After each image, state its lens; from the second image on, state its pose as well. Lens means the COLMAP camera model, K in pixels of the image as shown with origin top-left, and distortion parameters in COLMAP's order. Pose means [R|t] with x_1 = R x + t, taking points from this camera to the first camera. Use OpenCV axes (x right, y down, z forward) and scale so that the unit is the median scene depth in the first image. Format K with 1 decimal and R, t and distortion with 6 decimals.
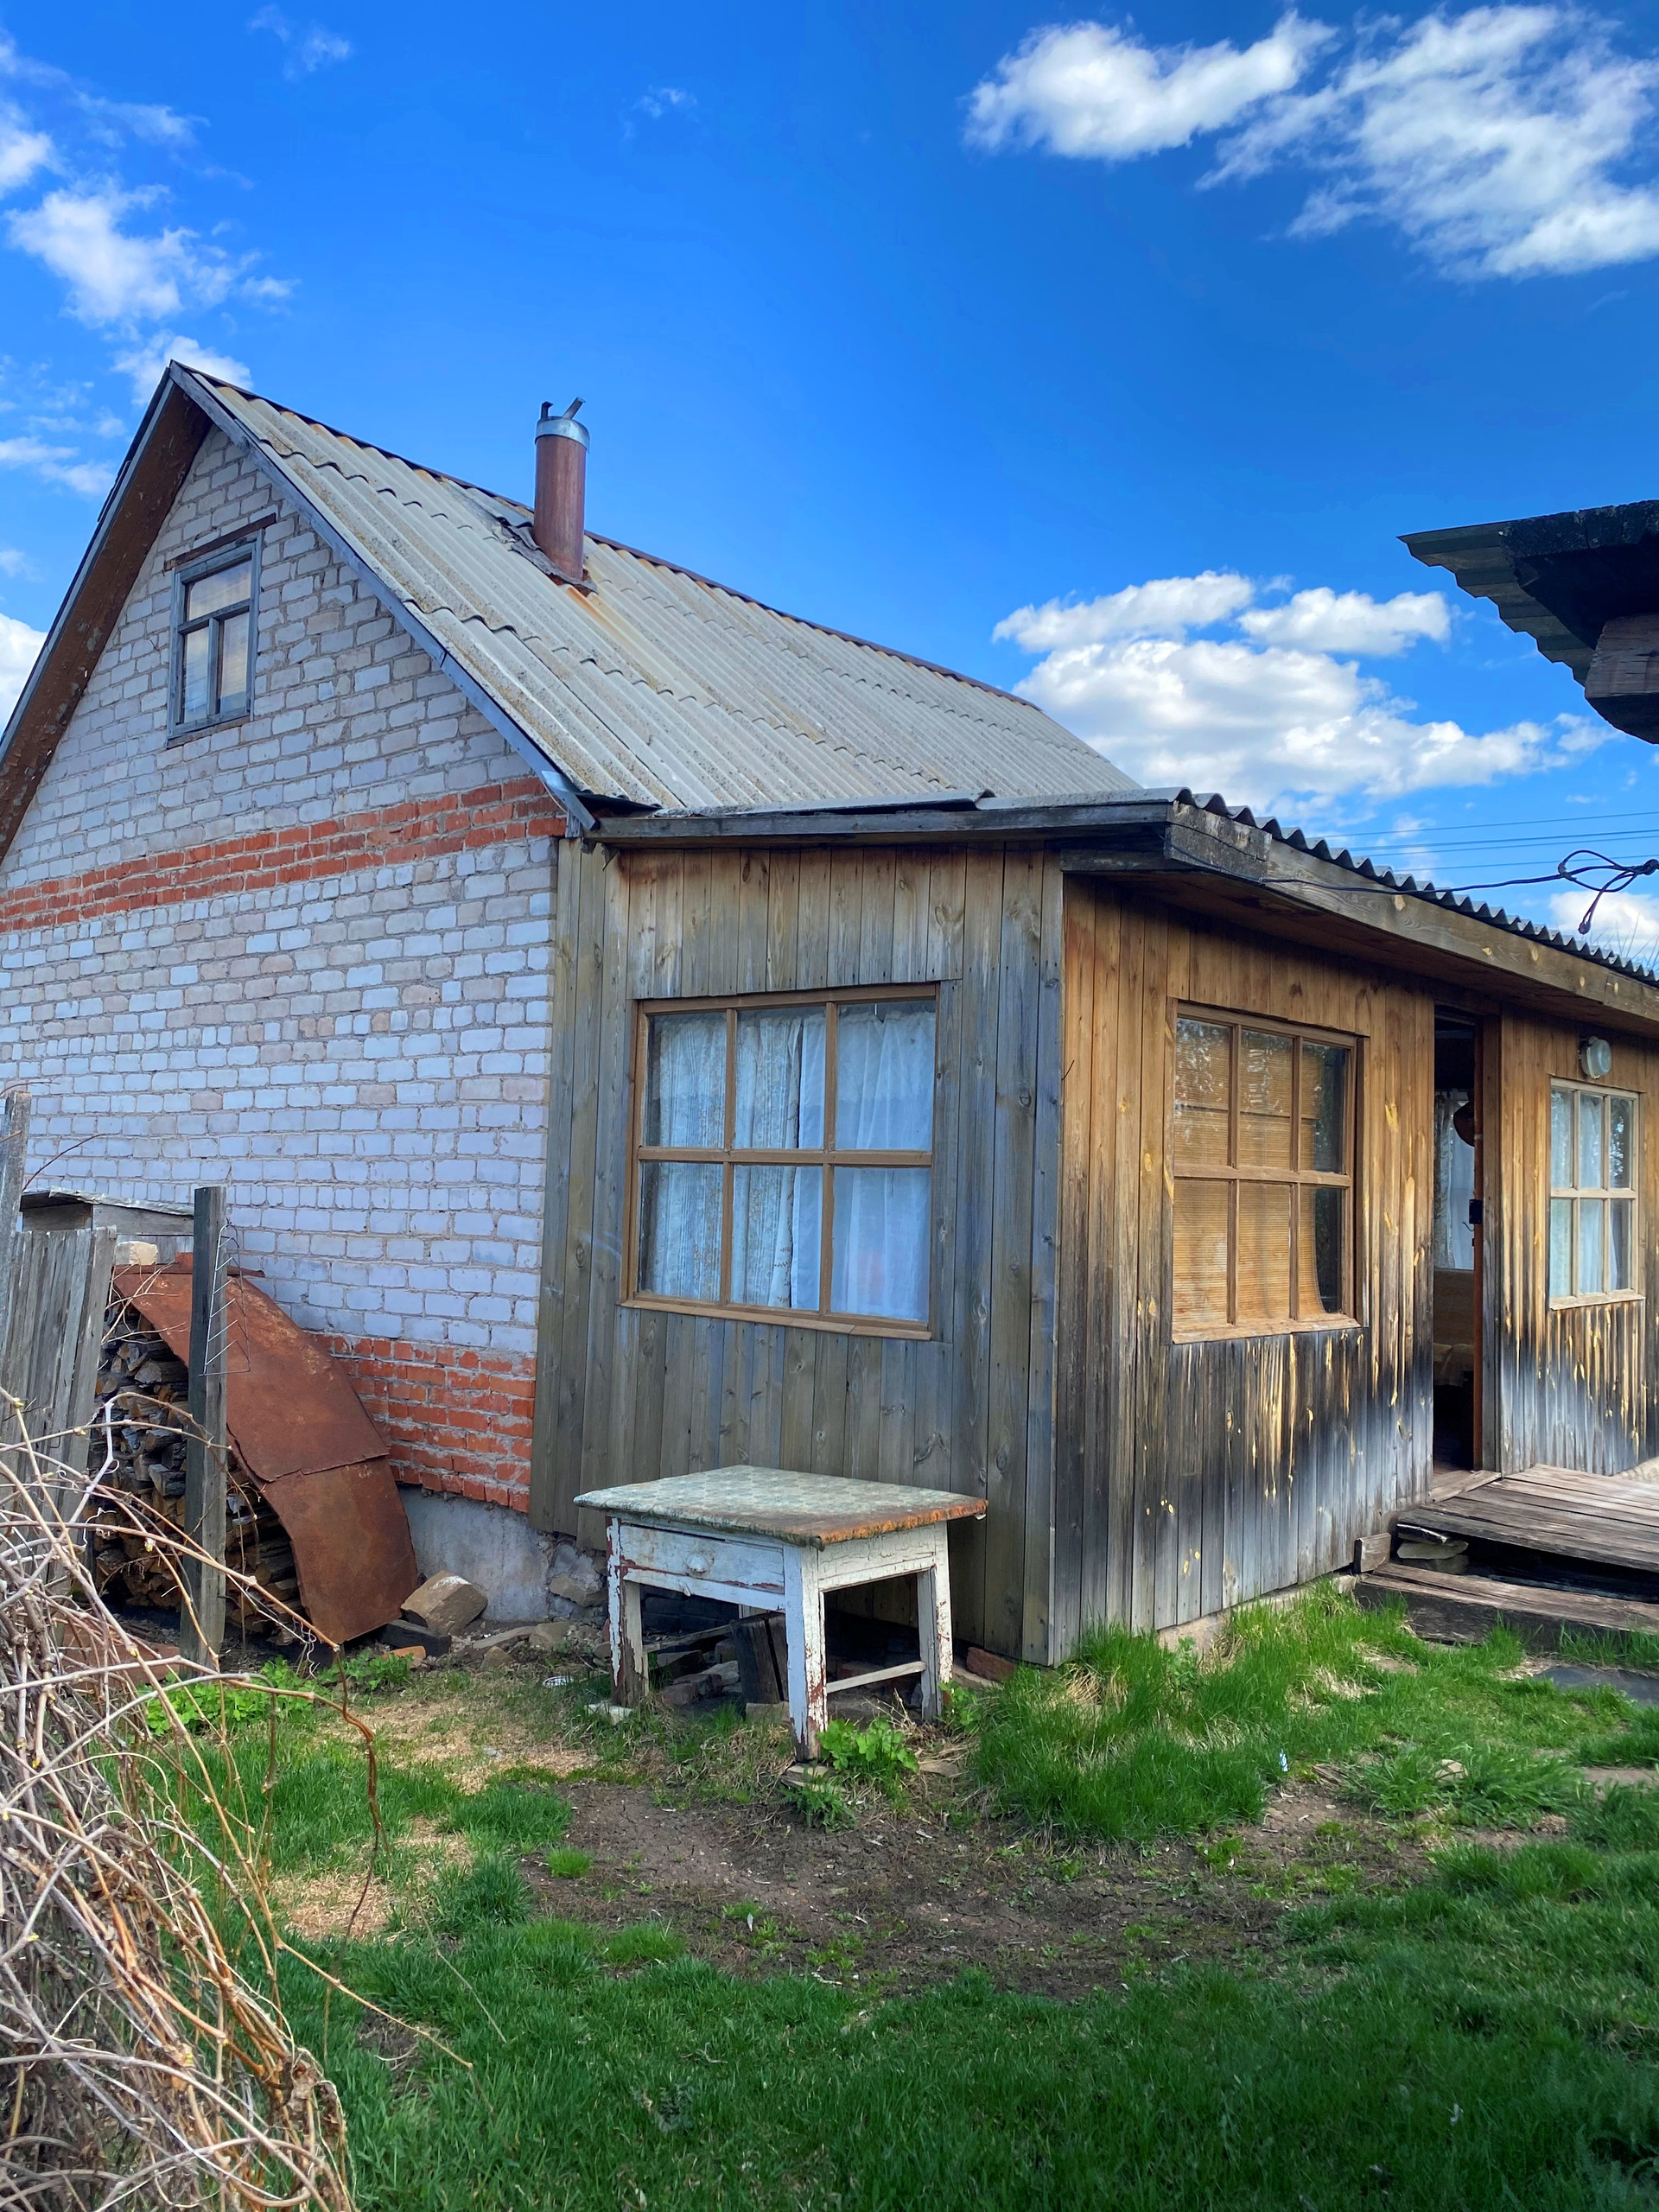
lens RADIAL K [[1635.7, 0, 836.8], [0, 1635.7, 1188.6], [0, 0, 1]] dist [0.060231, -0.085247]
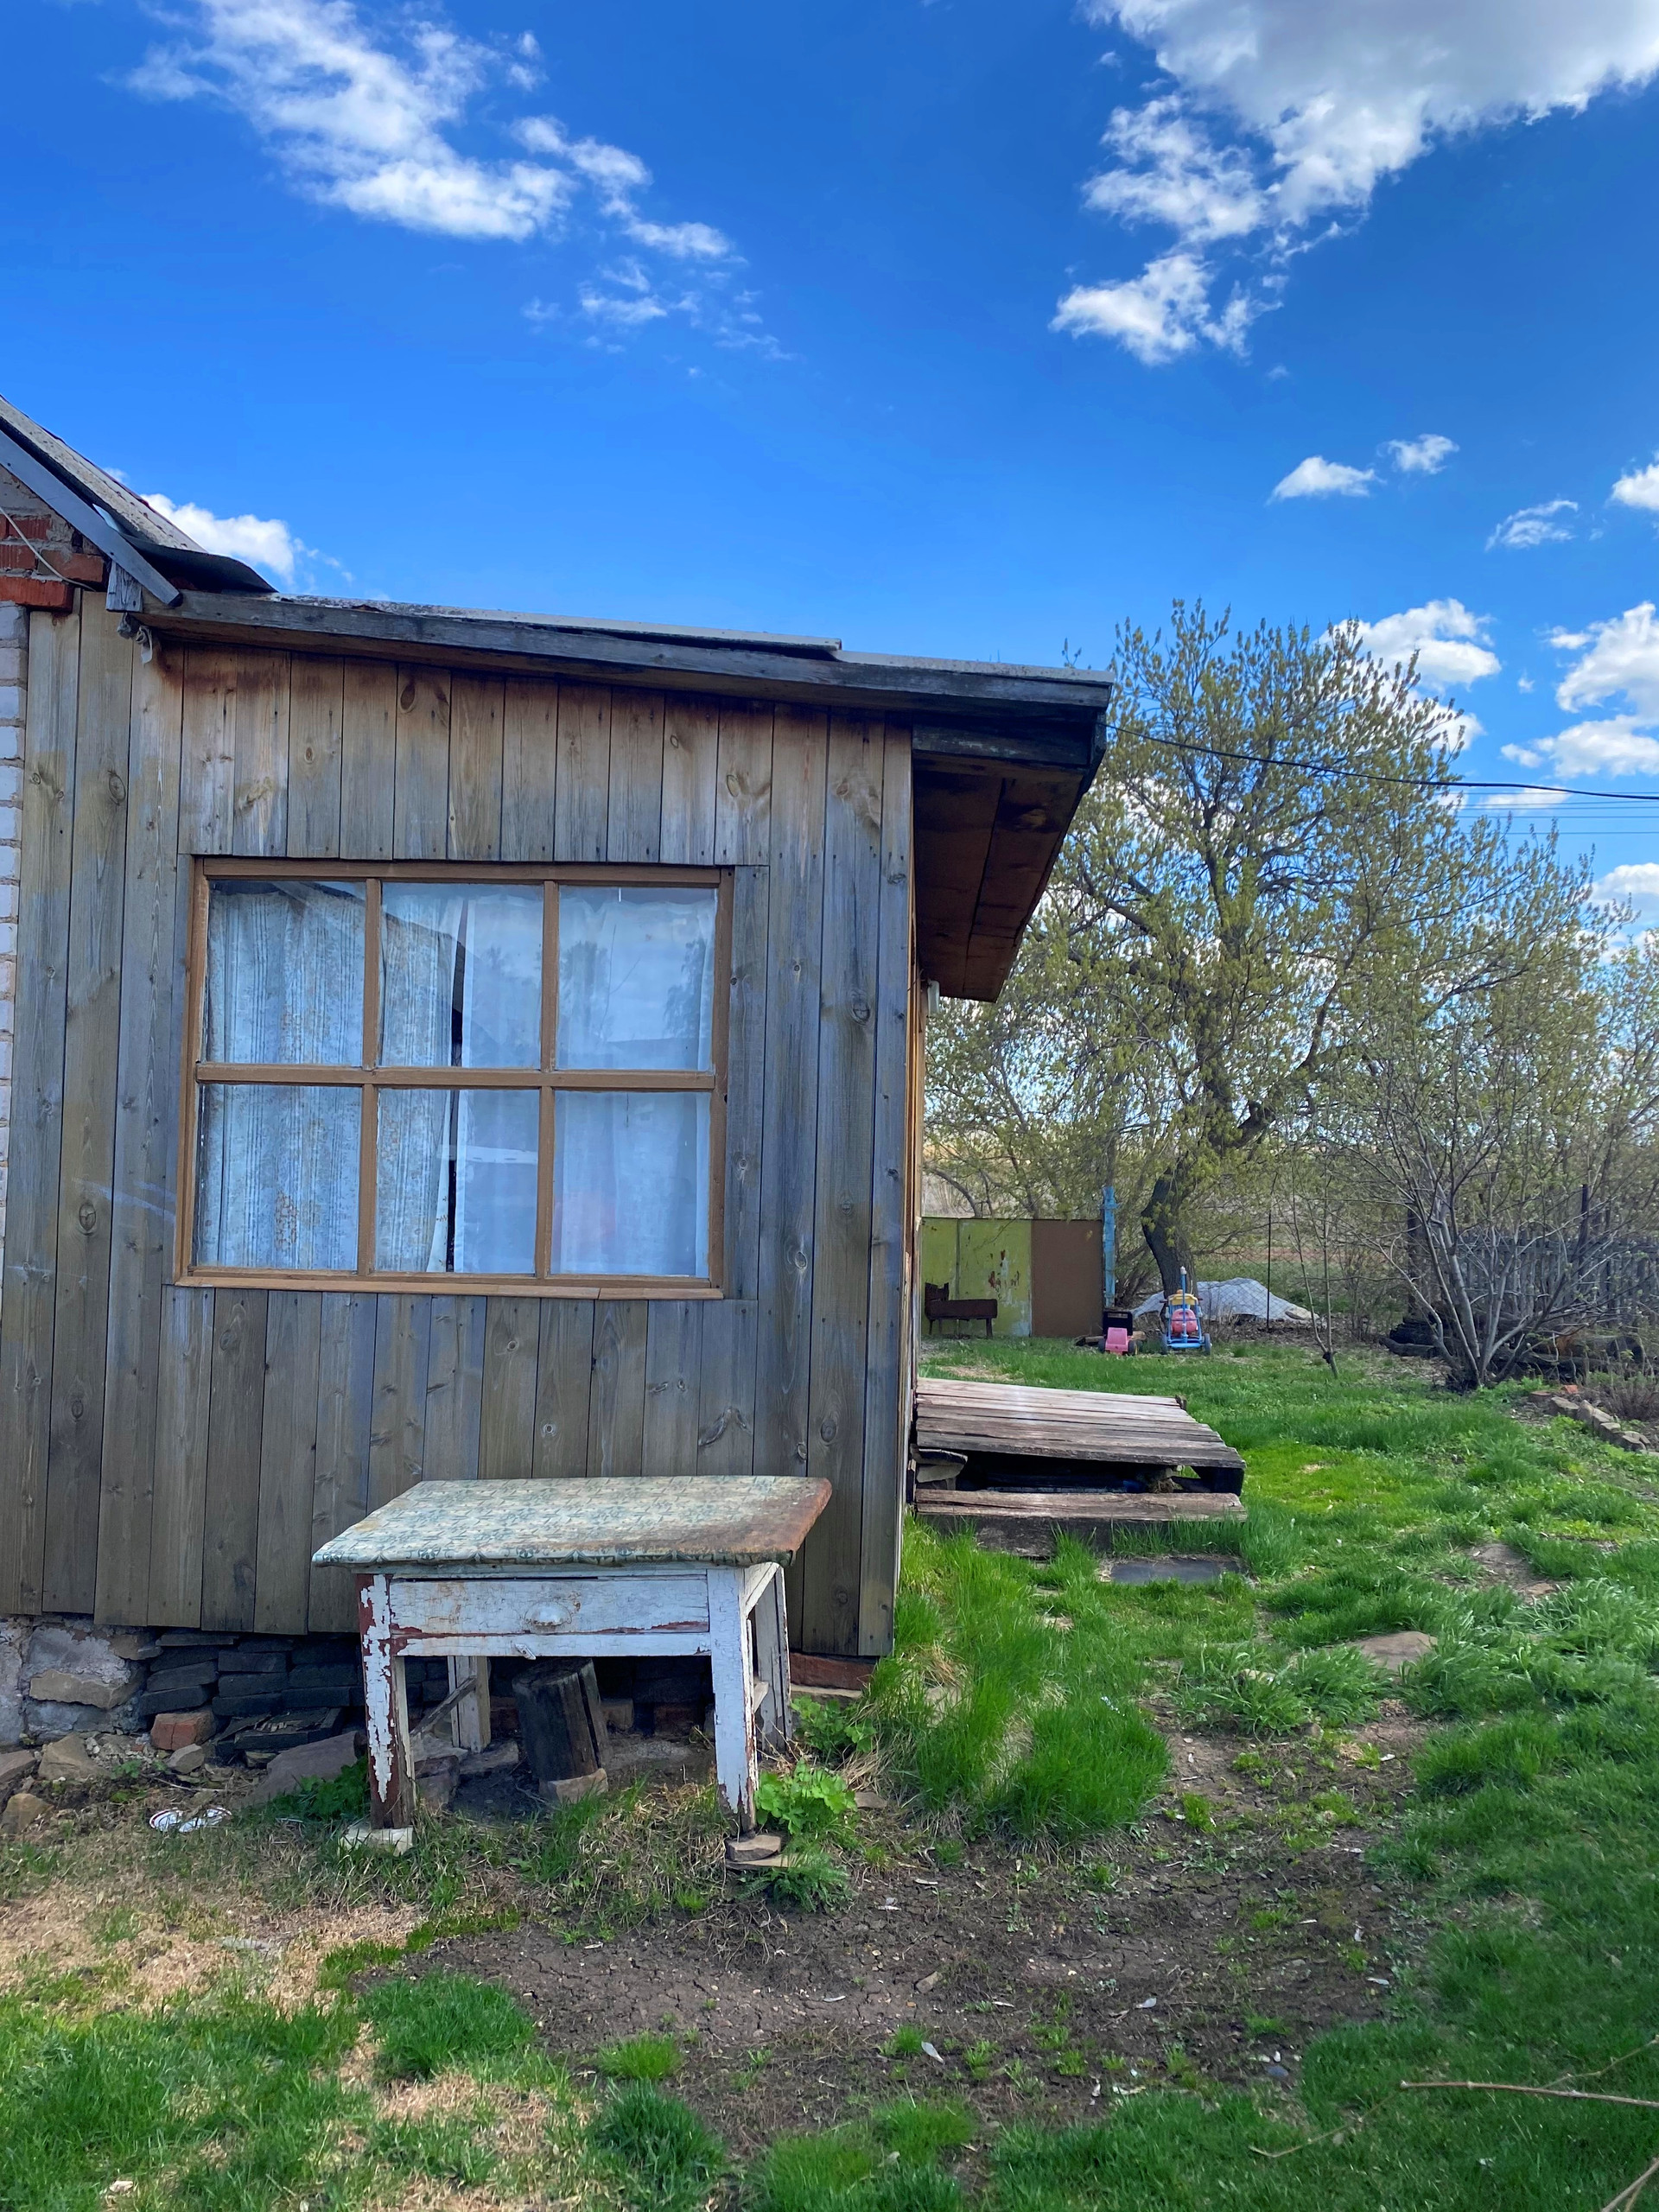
lens RADIAL K [[1635.7, 0, 836.8], [0, 1635.7, 1188.6], [0, 0, 1]] dist [0.060231, -0.085247]
pose [[0.803104, -0.027602, 0.595199, -0.392292], [0.006986, 0.999294, 0.036914, 0.006152], [-0.595798, -0.025487, 0.802730, 0.299038]]
